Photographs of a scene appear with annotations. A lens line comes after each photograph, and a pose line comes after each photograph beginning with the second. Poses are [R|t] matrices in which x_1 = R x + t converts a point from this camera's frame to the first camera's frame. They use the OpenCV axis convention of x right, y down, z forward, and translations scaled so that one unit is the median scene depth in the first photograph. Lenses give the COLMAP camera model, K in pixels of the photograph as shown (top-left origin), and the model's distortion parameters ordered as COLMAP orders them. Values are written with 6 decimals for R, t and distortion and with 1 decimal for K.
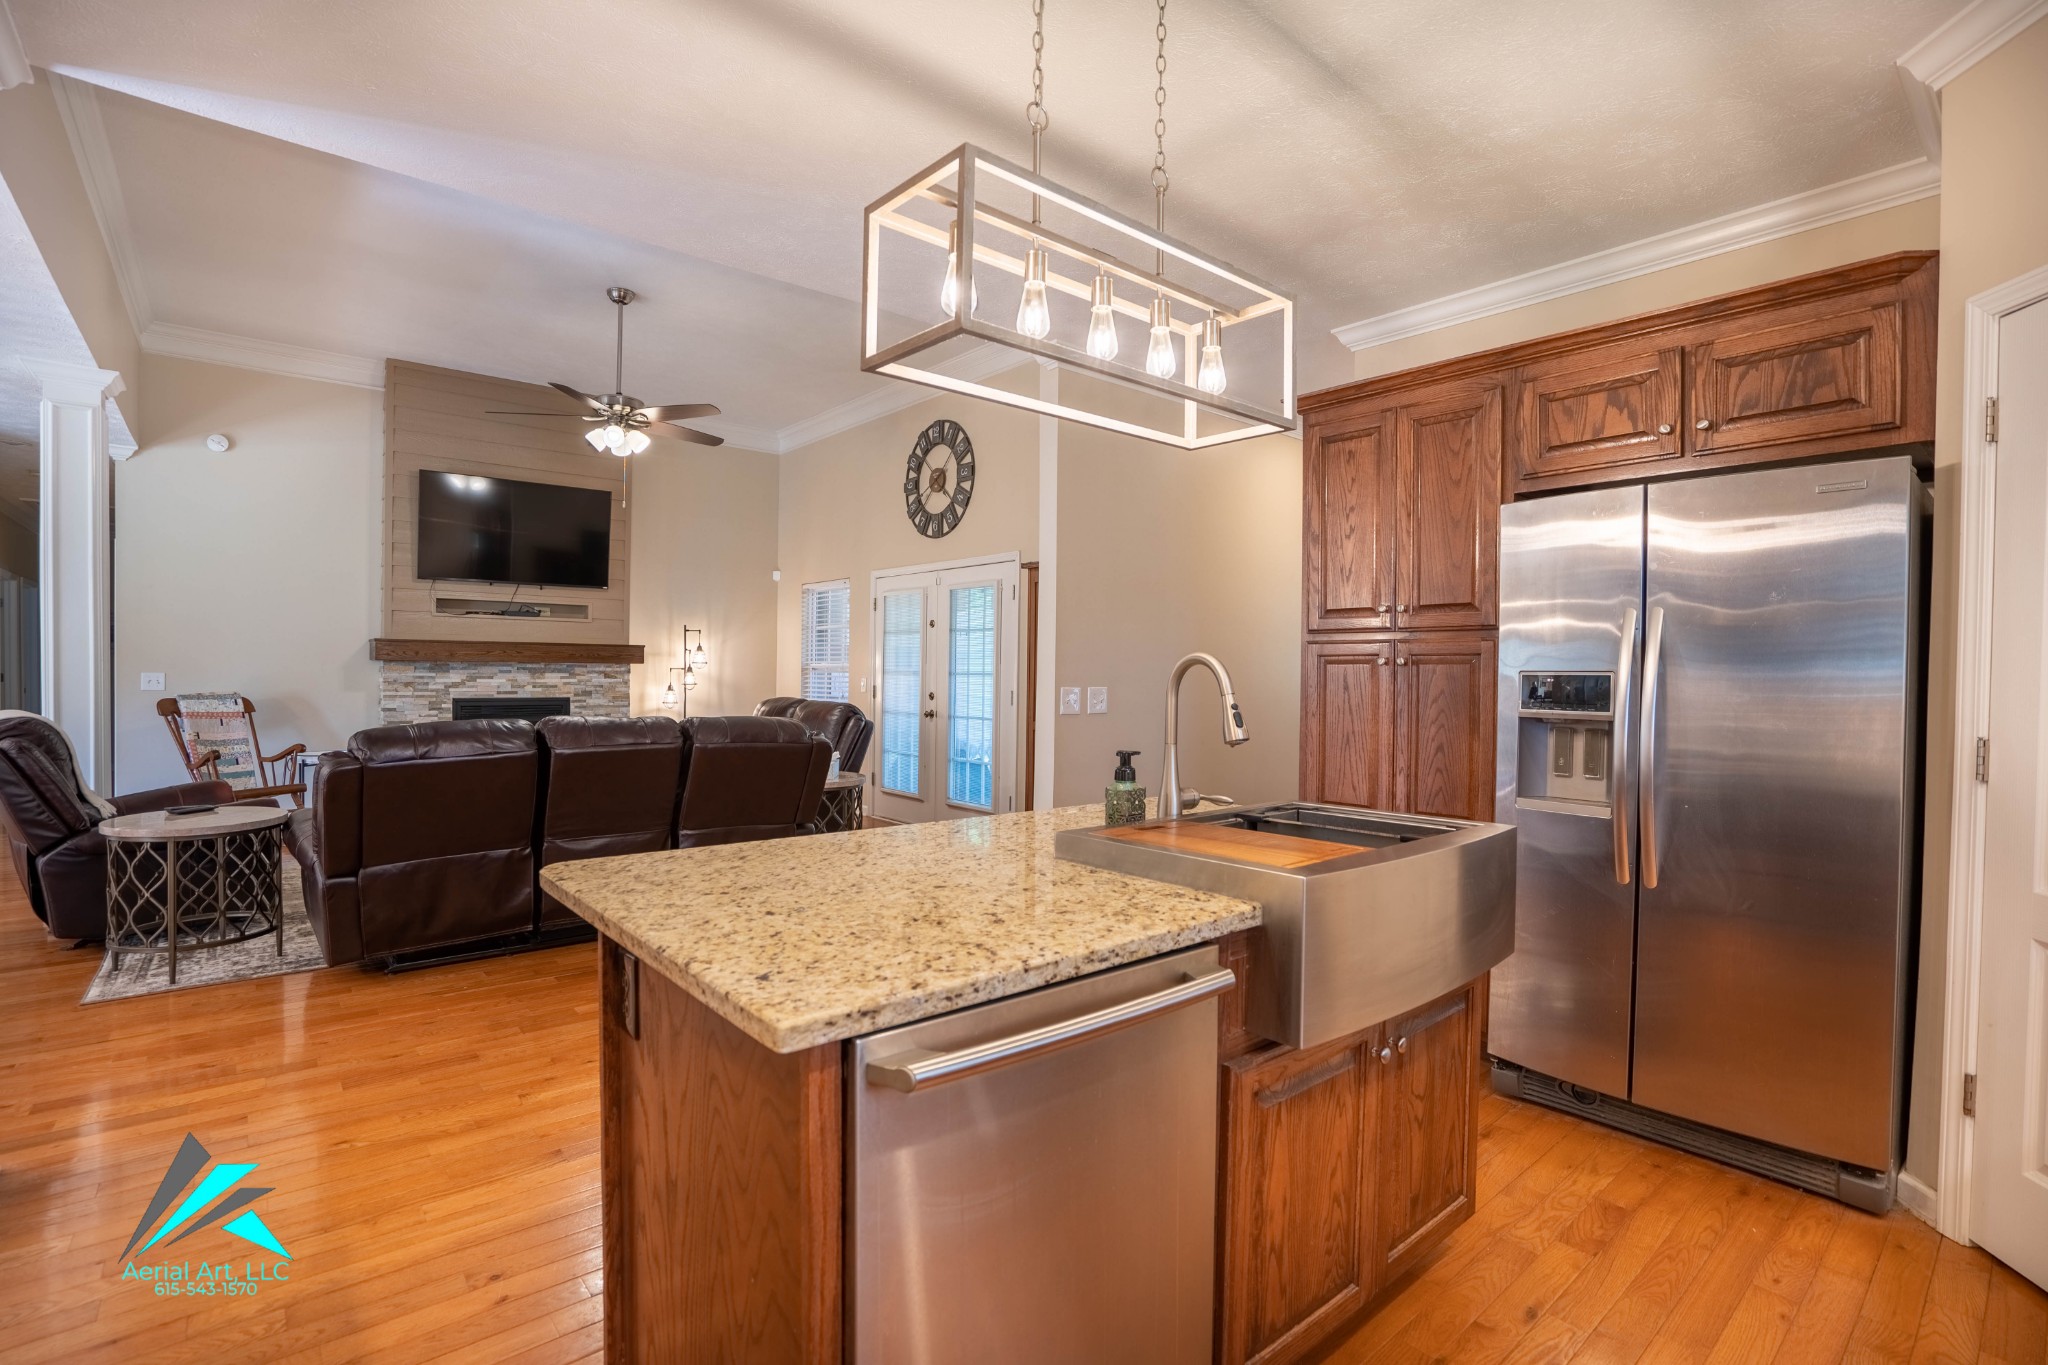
lens RADIAL K [[954.6, 0, 1024.0], [0, 954.6, 682.5], [0, 0, 1]] dist [-0.039528, 0.017582]
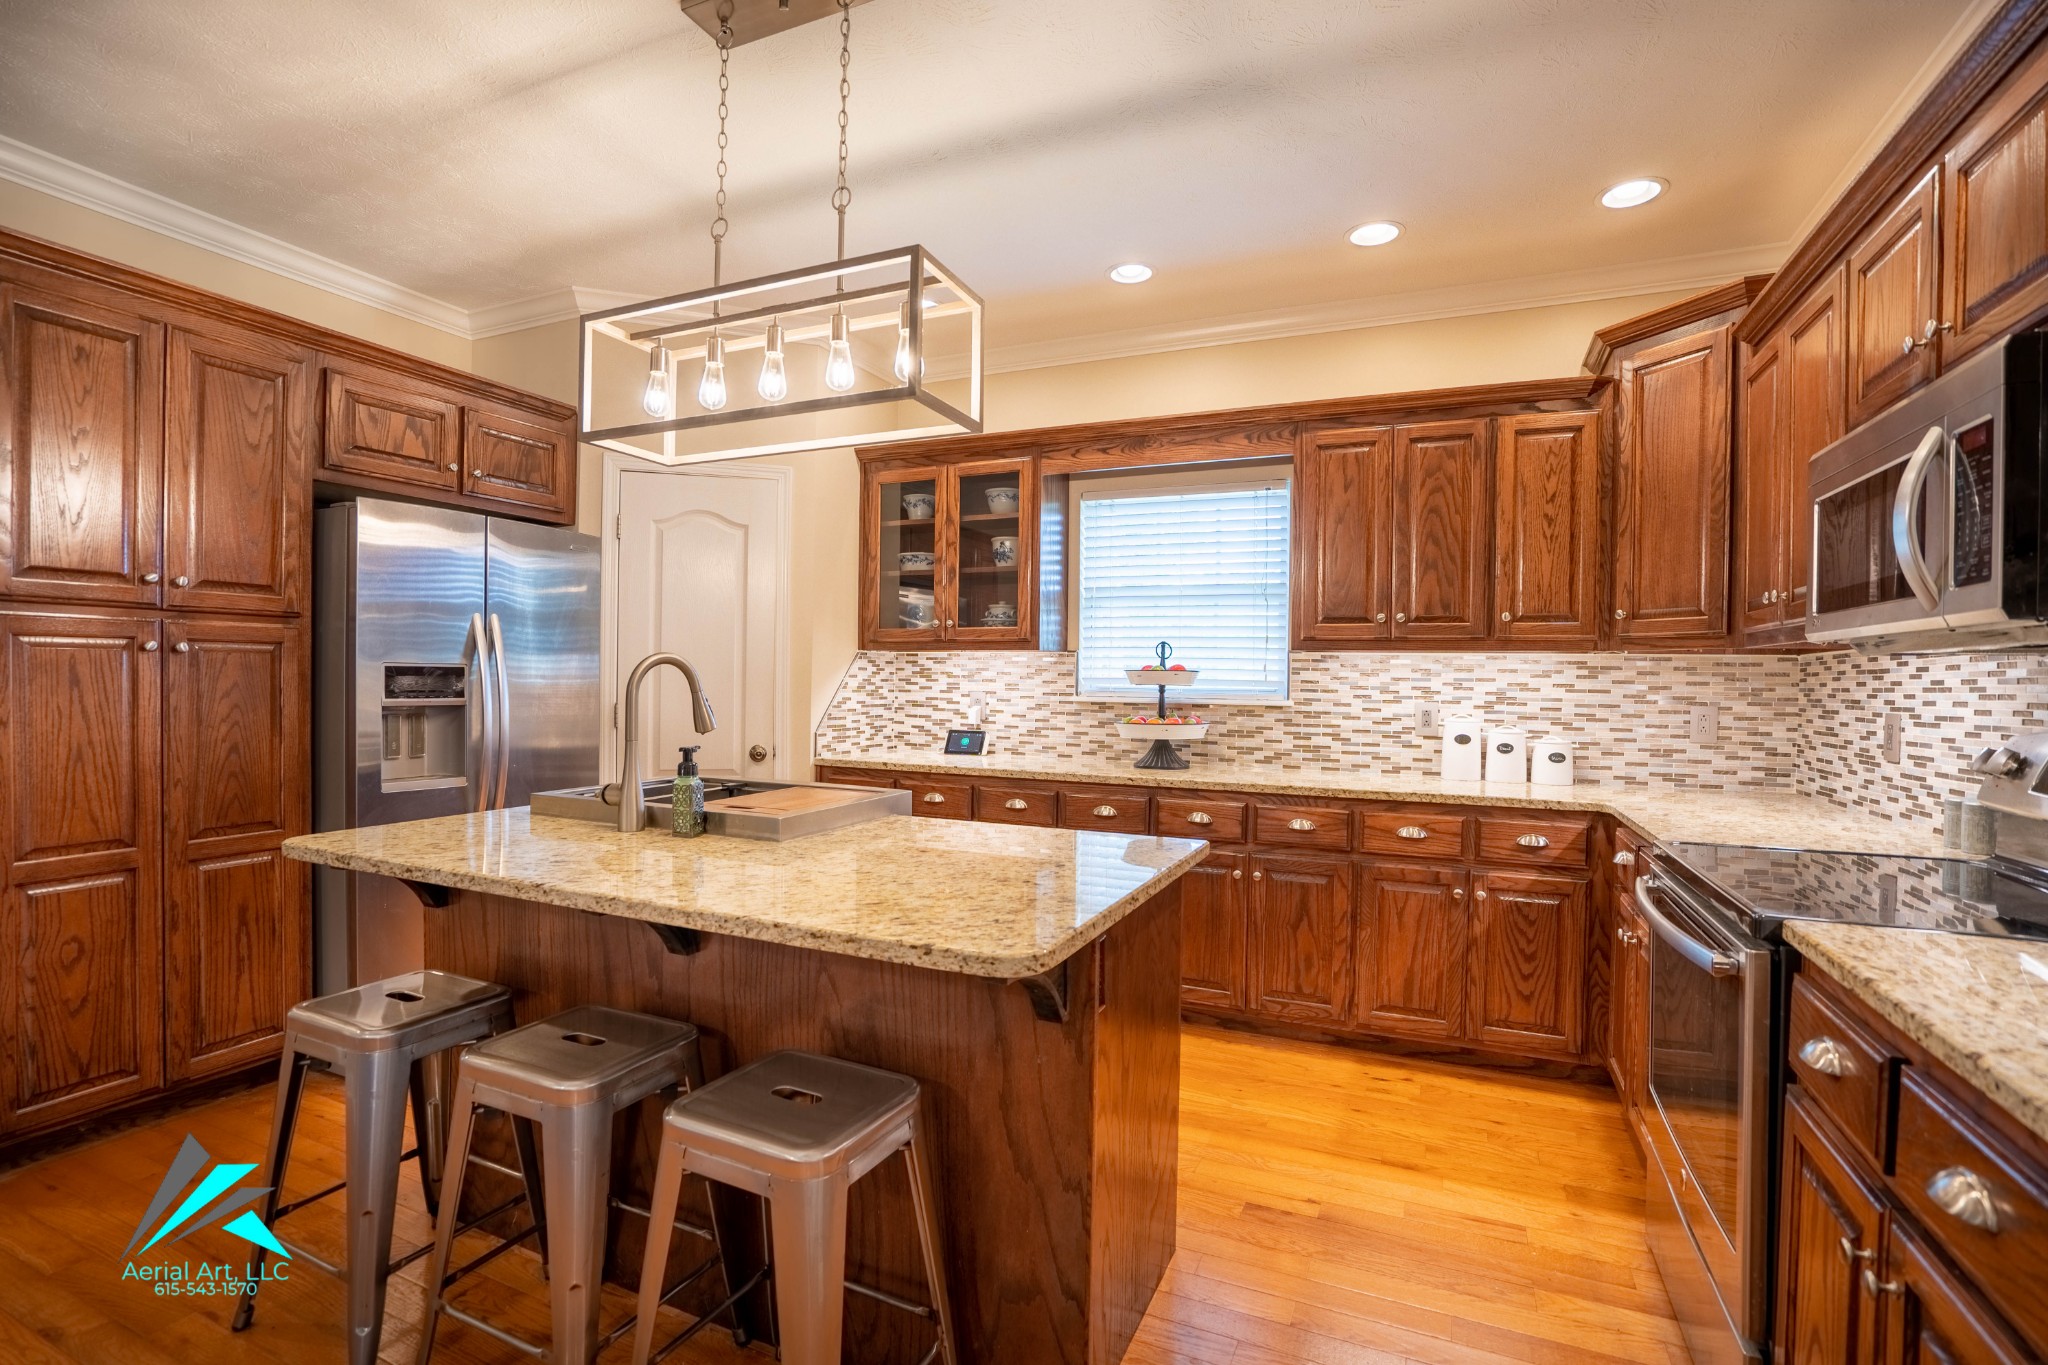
lens RADIAL K [[954.6, 0, 1024.0], [0, 954.6, 682.5], [0, 0, 1]] dist [-0.039528, 0.017582]
pose [[-0.417515, -0.019577, 0.908459, -0.644764], [-0.007025, 0.999808, 0.018316, -0.012357], [-0.908643, 0.001265, -0.417572, 0.712643]]
